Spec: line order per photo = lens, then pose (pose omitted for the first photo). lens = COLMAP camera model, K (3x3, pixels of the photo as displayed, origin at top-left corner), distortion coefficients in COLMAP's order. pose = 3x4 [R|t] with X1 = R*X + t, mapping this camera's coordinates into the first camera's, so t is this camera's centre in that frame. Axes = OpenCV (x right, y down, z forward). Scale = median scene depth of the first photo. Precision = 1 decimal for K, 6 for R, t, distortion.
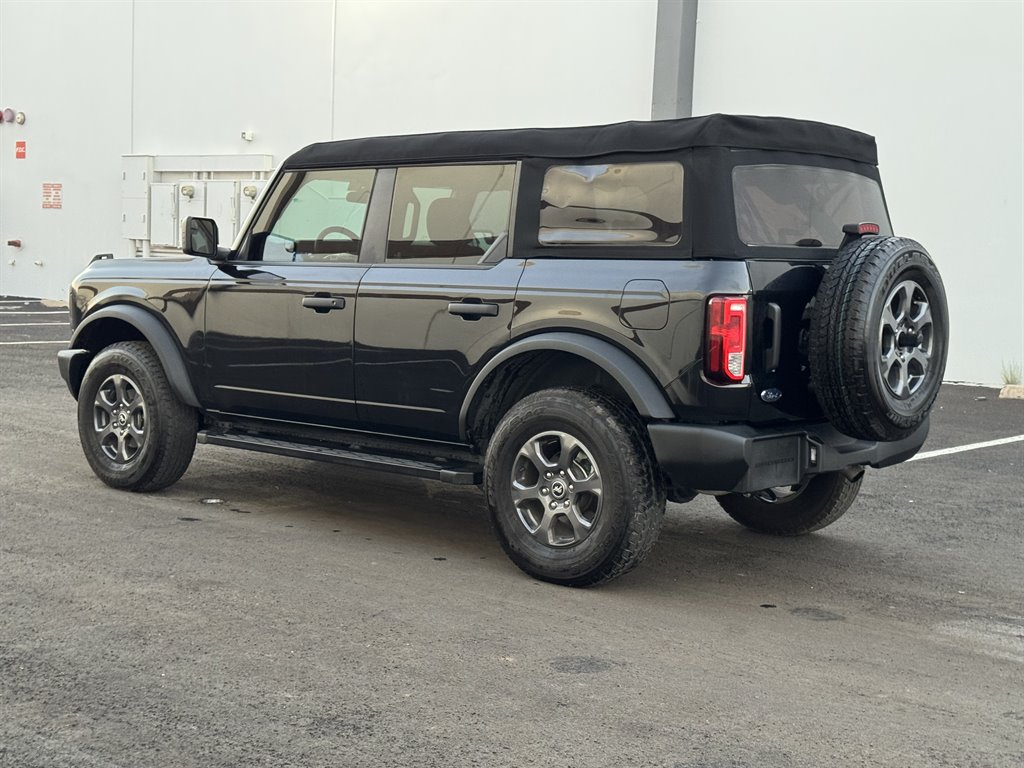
lens RADIAL K [[1443.5, 0, 512.0], [0, 1443.5, 384.0], [0, 0, 1]] dist [0.131985, -0.039366]
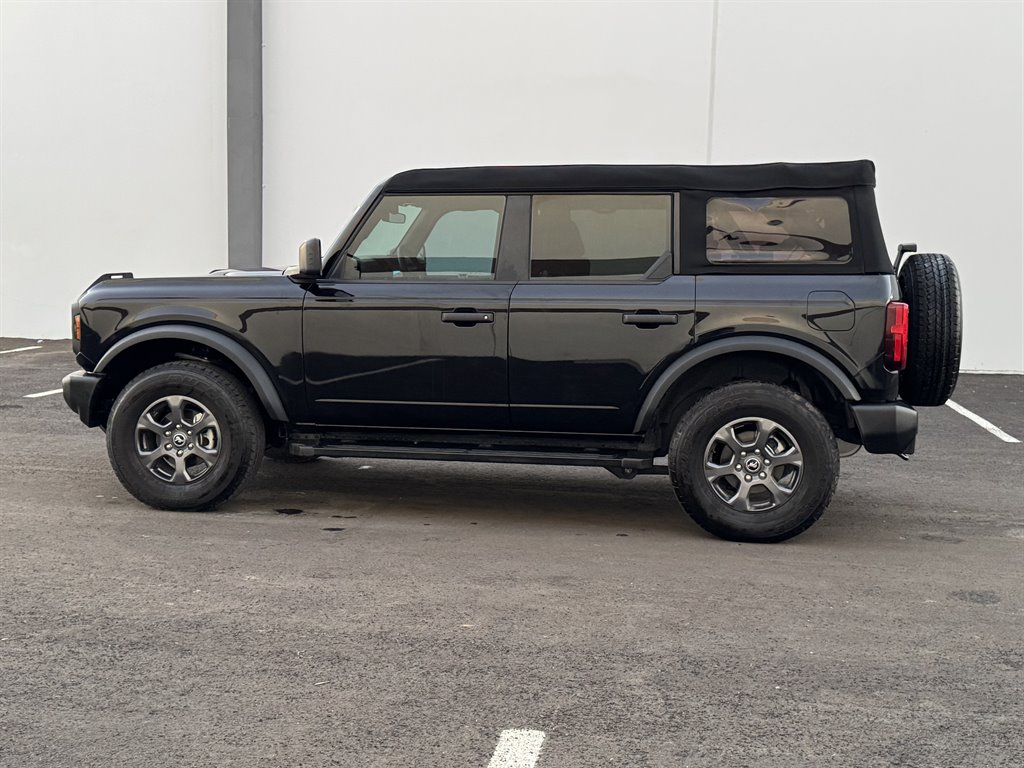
lens RADIAL K [[1248.7, 0, 512.0], [0, 1248.7, 384.0], [0, 0, 1]] dist [0.118990, -0.017587]
pose [[0.857615, -0.062893, 0.510432, -0.667351], [0.052704, 0.998017, 0.034420, -0.041556], [-0.511584, -0.002618, 0.859229, 0.192335]]
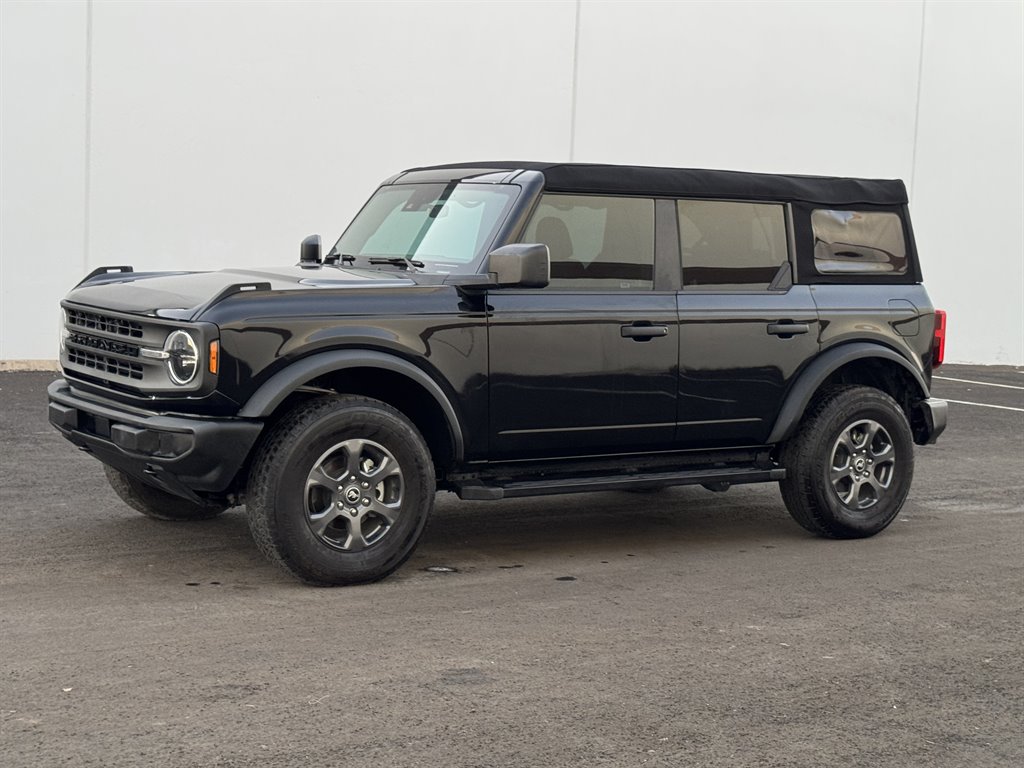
lens RADIAL K [[1613.6, 0, 512.0], [0, 1613.6, 384.0], [0, 0, 1]] dist [0.130826, 0.062568]
pose [[0.259221, -0.098627, 0.960769, -1.407361], [0.054684, 0.994675, 0.087353, -0.139643], [-0.964269, 0.029895, 0.263234, 0.902248]]
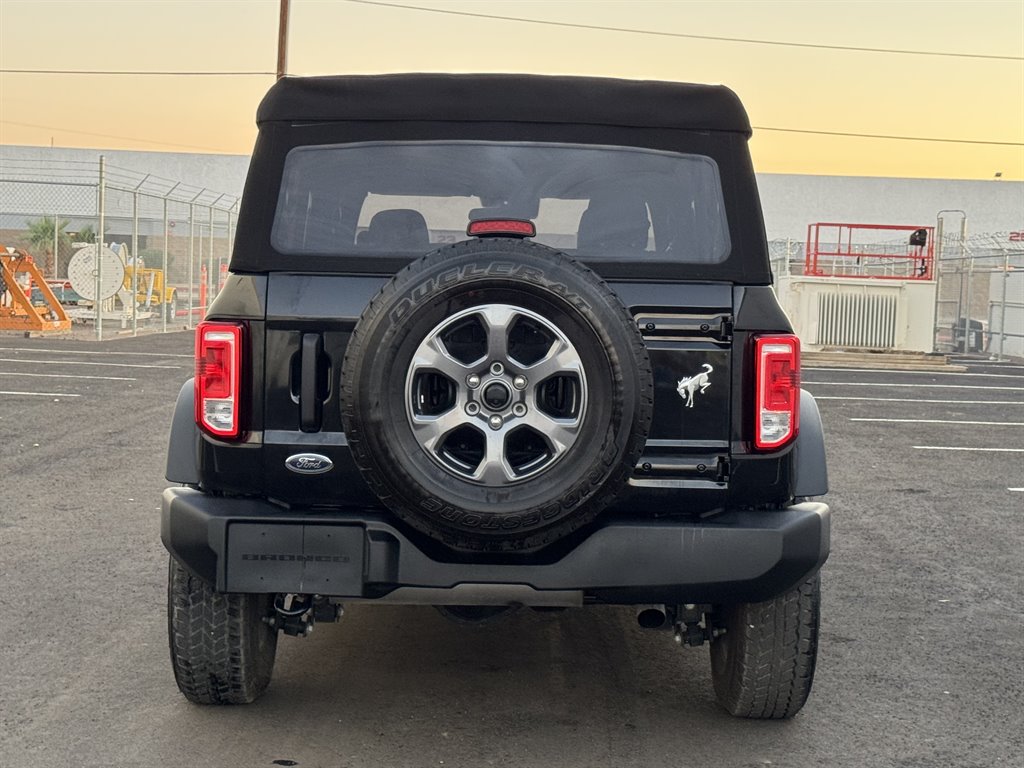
lens RADIAL K [[1870.4, 0, 512.0], [0, 1870.4, 384.0], [0, 0, 1]] dist [0.147020, -0.071243]
pose [[0.652947, 0.027487, -0.756905, 0.890931], [-0.072590, 0.997012, -0.026413, -0.013435], [0.753917, 0.072190, 0.652991, 0.450912]]
